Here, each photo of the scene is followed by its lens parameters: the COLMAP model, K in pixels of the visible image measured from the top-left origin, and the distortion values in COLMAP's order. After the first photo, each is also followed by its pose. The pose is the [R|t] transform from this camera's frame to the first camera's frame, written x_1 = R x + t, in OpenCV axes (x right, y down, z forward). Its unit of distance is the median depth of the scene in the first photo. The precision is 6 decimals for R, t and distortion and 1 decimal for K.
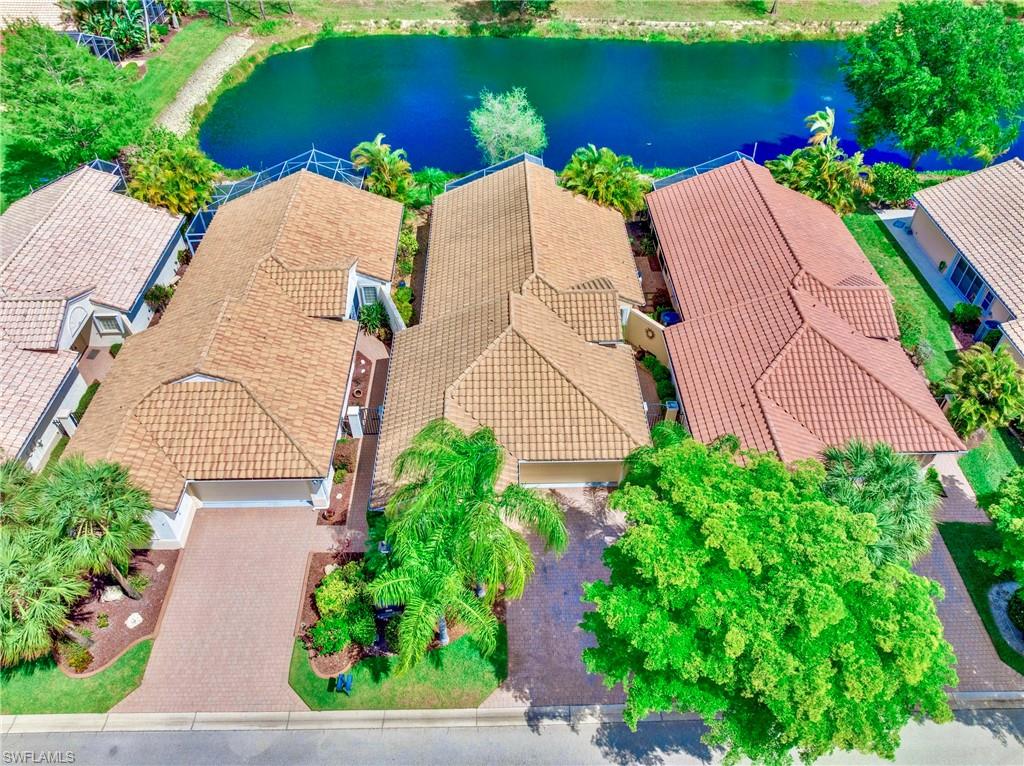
lens RADIAL K [[721.7, 0, 512.0], [0, 721.7, 383.0], [0, 0, 1]] dist [-0.043120, -0.000312]
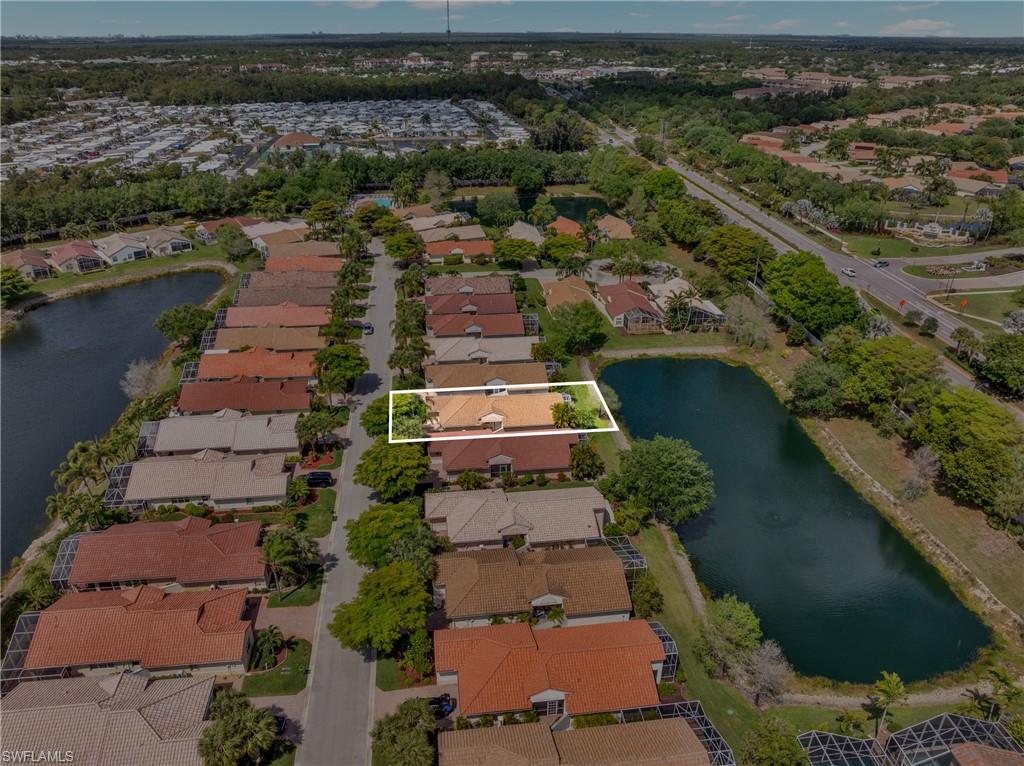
lens RADIAL K [[721.7, 0, 512.0], [0, 721.7, 383.0], [0, 0, 1]] dist [-0.043120, -0.000312]
pose [[0.098480, 0.451121, -0.887013, 1.380911], [-0.677341, 0.683395, 0.272362, -0.544905], [0.729048, 0.573988, 0.372863, -0.139018]]
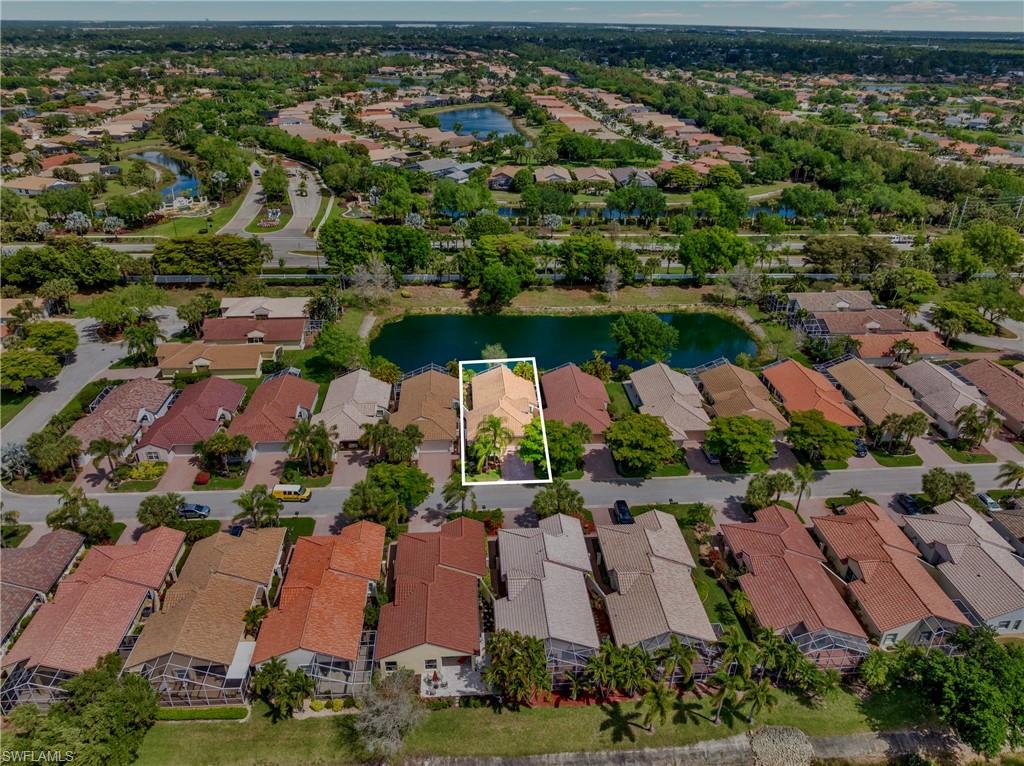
lens RADIAL K [[721.7, 0, 512.0], [0, 721.7, 383.0], [0, 0, 1]] dist [-0.043120, -0.000312]
pose [[0.998802, -0.014238, 0.046819, -0.045594], [0.027020, 0.958128, -0.285062, 0.359493], [-0.040800, 0.285986, 0.957365, -1.089462]]
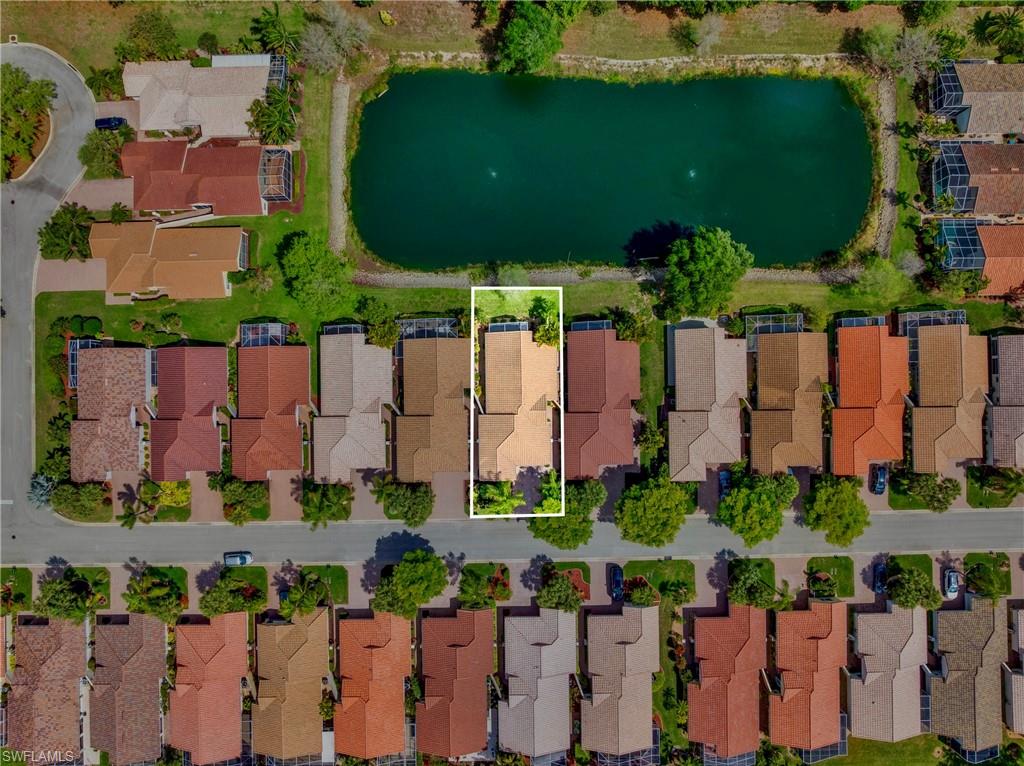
lens RADIAL K [[721.7, 0, 512.0], [0, 721.7, 383.0], [0, 0, 1]] dist [-0.043120, -0.000312]
pose [[0.999909, 0.009381, 0.009727, -0.020276], [-0.013514, 0.695872, 0.718039, -1.112890], [-0.000033, -0.718105, 0.695935, -0.516187]]
